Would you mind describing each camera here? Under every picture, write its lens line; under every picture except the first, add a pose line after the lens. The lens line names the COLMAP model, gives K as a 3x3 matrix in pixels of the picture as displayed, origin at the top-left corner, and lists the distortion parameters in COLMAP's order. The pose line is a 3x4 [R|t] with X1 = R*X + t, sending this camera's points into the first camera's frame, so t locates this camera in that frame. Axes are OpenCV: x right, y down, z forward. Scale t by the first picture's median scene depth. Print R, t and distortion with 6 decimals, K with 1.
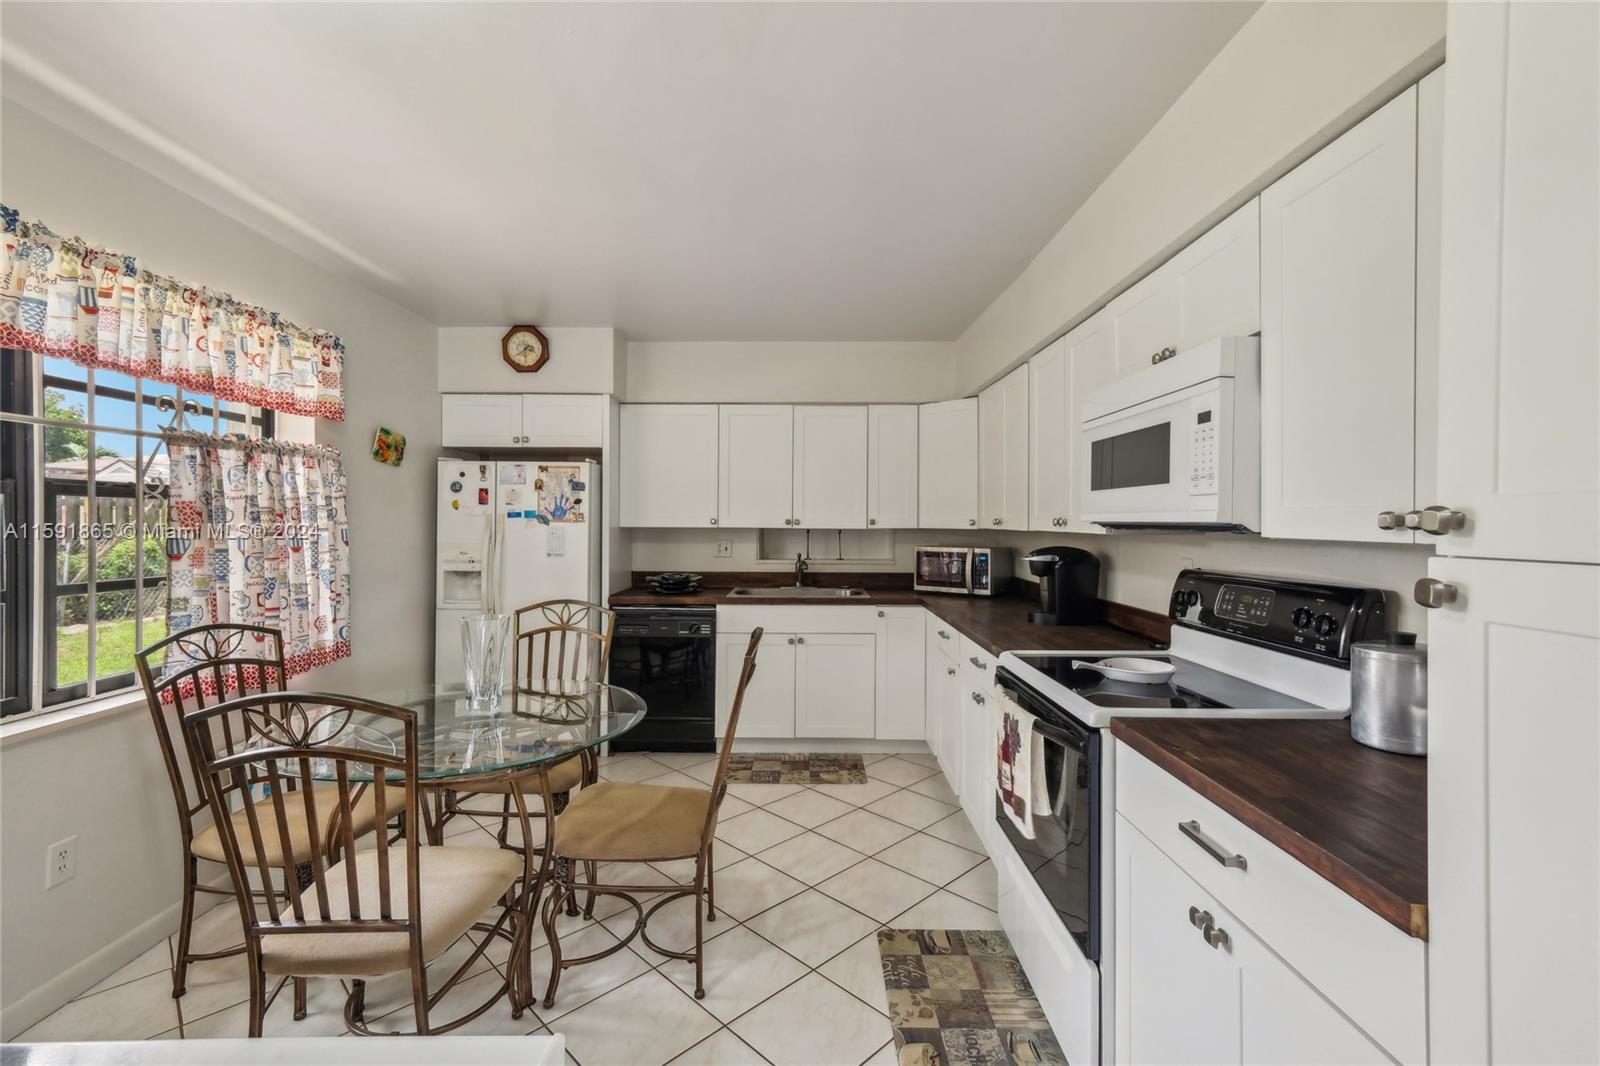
lens RADIAL K [[705.6, 0, 812.9], [0, 705.6, 520.5], [0, 0, 1]] dist [-0.003873, -0.000778]
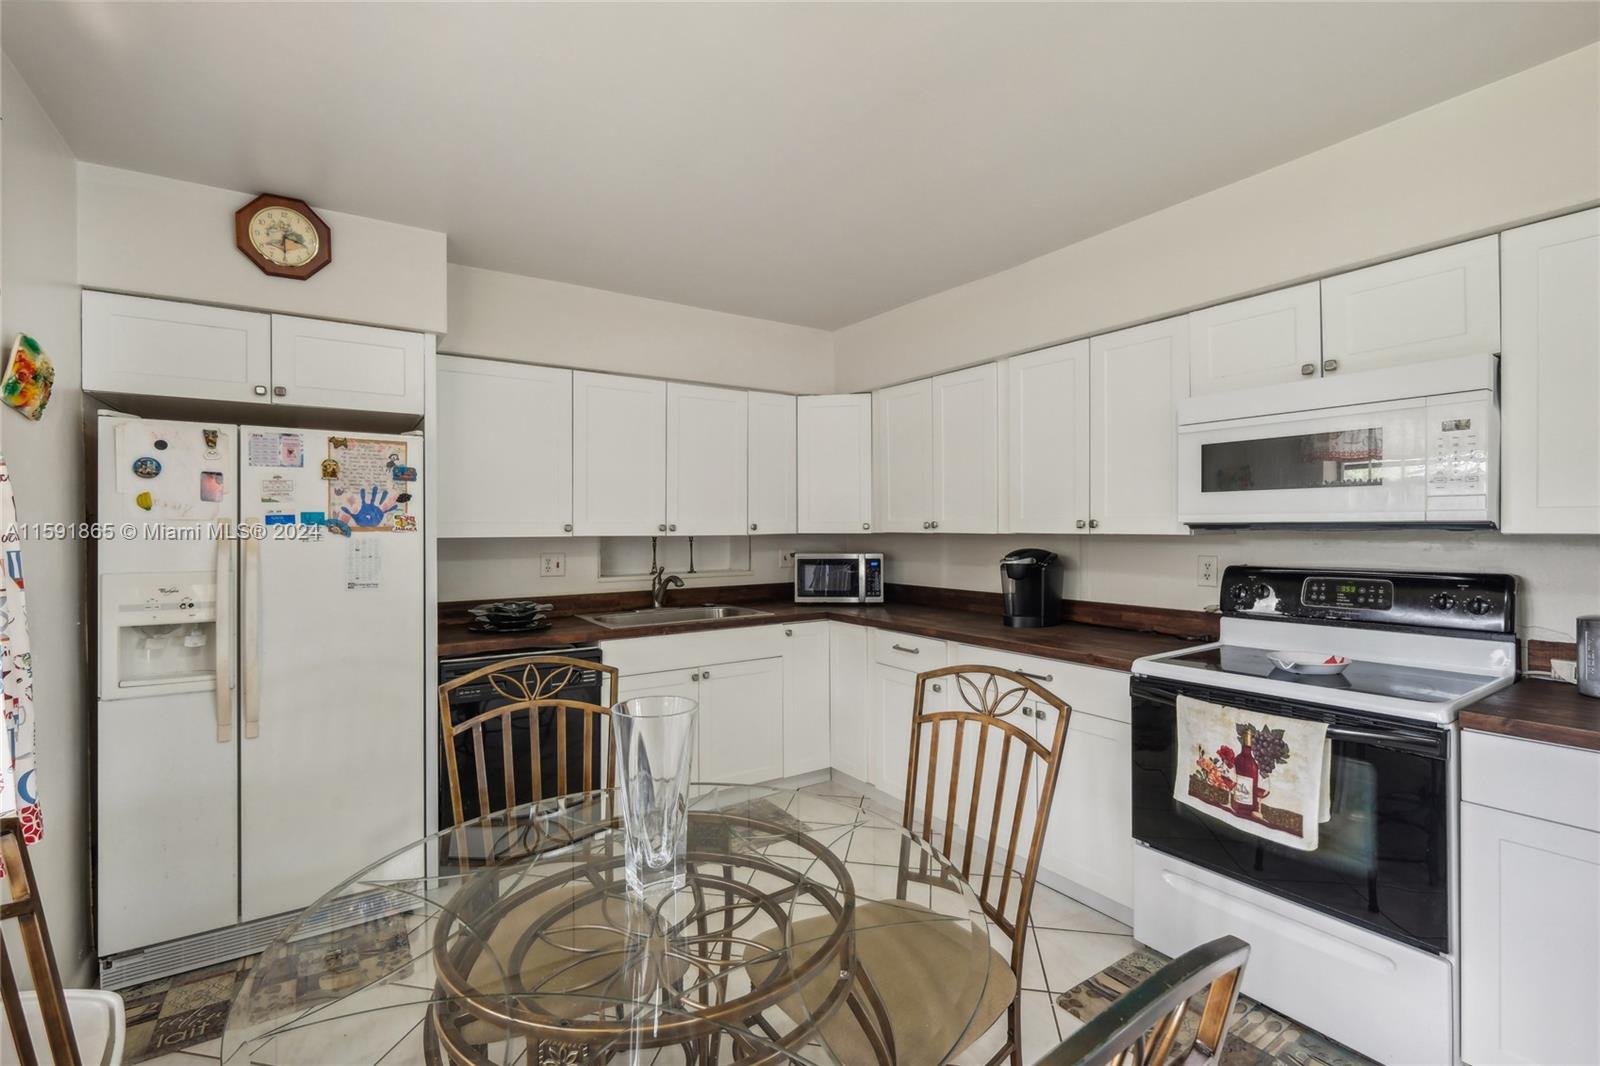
lens RADIAL K [[705.6, 0, 805.9], [0, 705.6, 529.4], [0, 0, 1]] dist [-0.003873, -0.000778]
pose [[0.831925, -0.010782, 0.554783, -0.375100], [0.008586, 0.999942, 0.006559, -0.000069], [-0.554822, -0.000693, 0.831969, 0.271754]]
